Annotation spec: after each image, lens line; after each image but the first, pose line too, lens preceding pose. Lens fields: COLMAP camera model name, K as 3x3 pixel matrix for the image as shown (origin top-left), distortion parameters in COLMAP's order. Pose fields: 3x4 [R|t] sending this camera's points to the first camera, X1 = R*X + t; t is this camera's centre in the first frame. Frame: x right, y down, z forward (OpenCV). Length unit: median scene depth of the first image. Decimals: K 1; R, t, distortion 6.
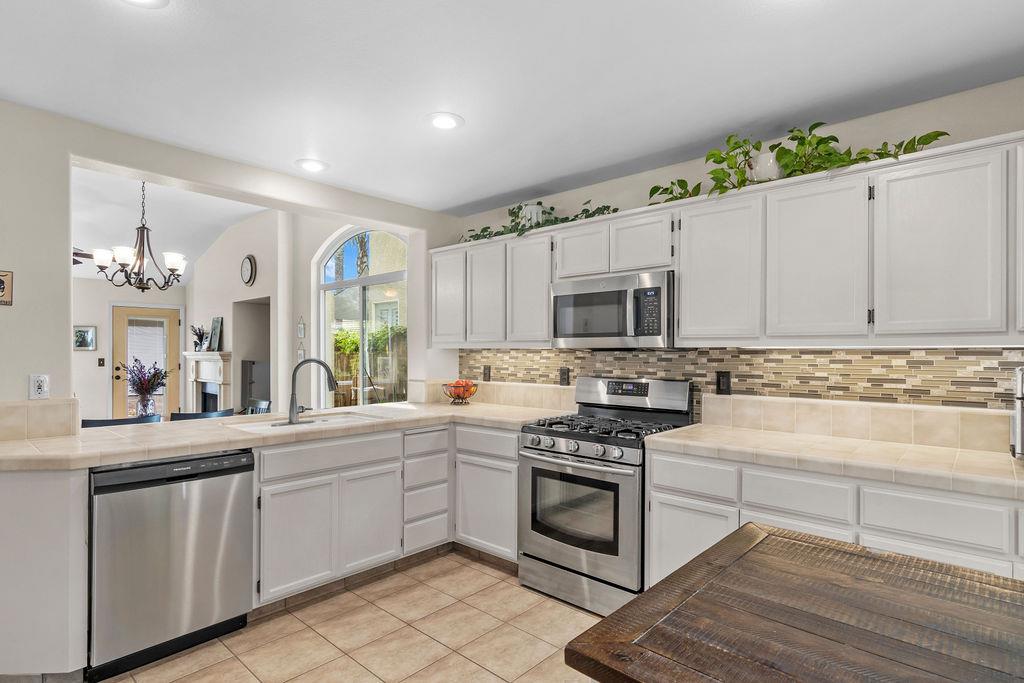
lens RADIAL K [[522.0, 0, 511.4], [0, 522.0, 347.5], [0, 0, 1]] dist [-0.005560, 0.000259]
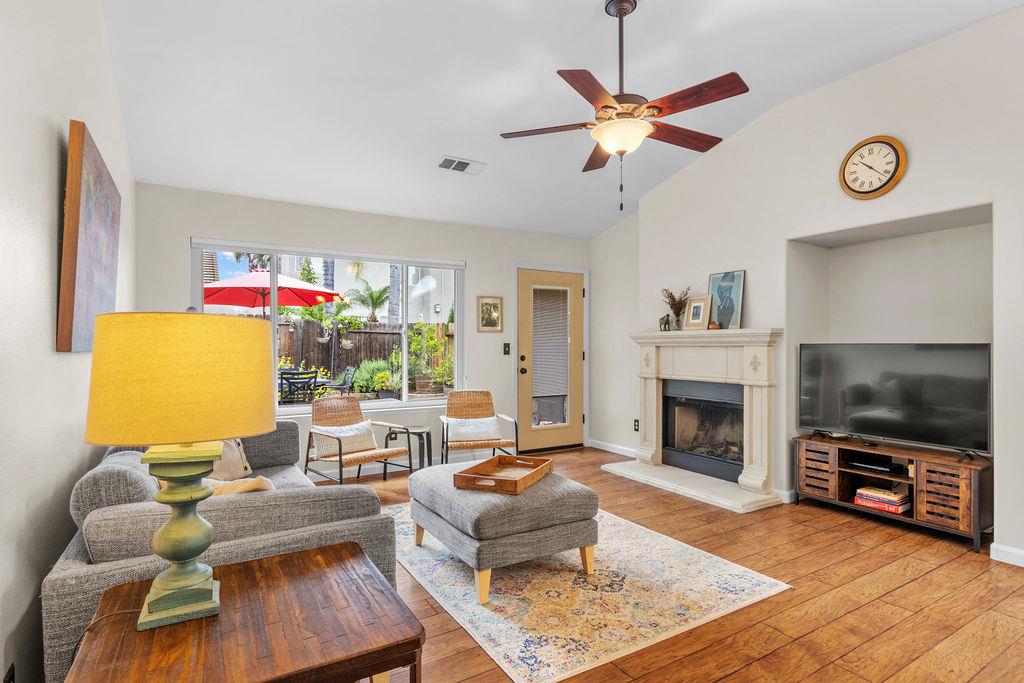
lens RADIAL K [[514.1, 0, 514.3], [0, 514.1, 344.3], [0, 0, 1]] dist [-0.000364, 0.000388]
pose [[0.962513, -0.002431, -0.271224, -1.767887], [0.004136, 0.999975, 0.005715, 0.054626], [0.271204, -0.006623, 0.962499, 1.008626]]
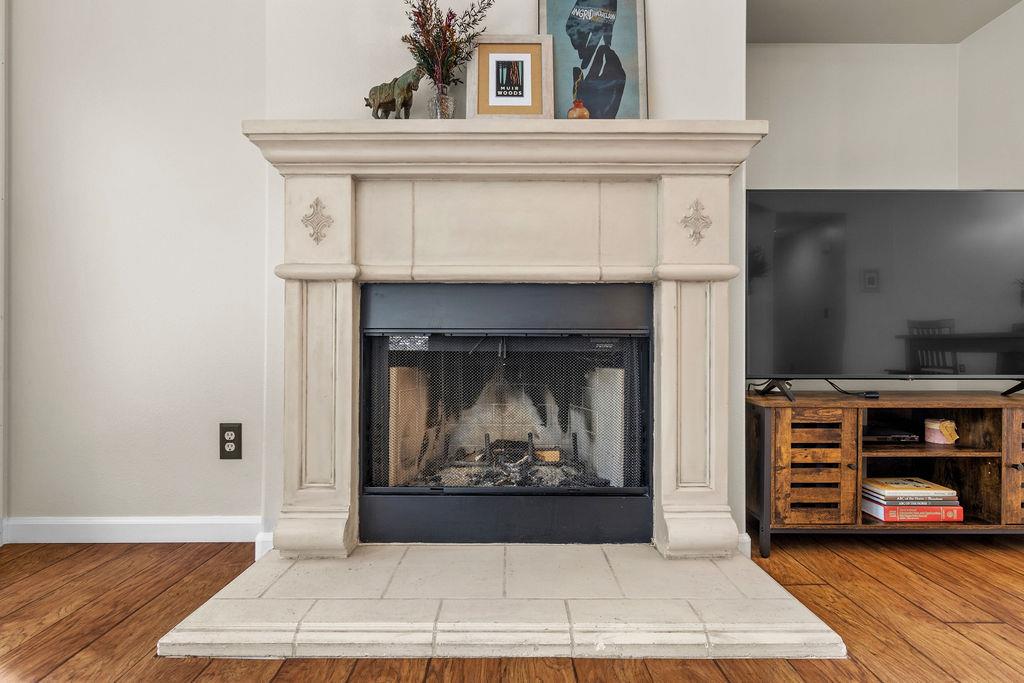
lens RADIAL K [[514.1, 0, 514.3], [0, 514.1, 344.3], [0, 0, 1]] dist [-0.000364, 0.000388]
pose [[0.731233, 0.000176, 0.682128, -2.043564], [-0.005983, 0.999963, 0.006156, 0.260423], [-0.682102, -0.008583, 0.731207, 2.379978]]
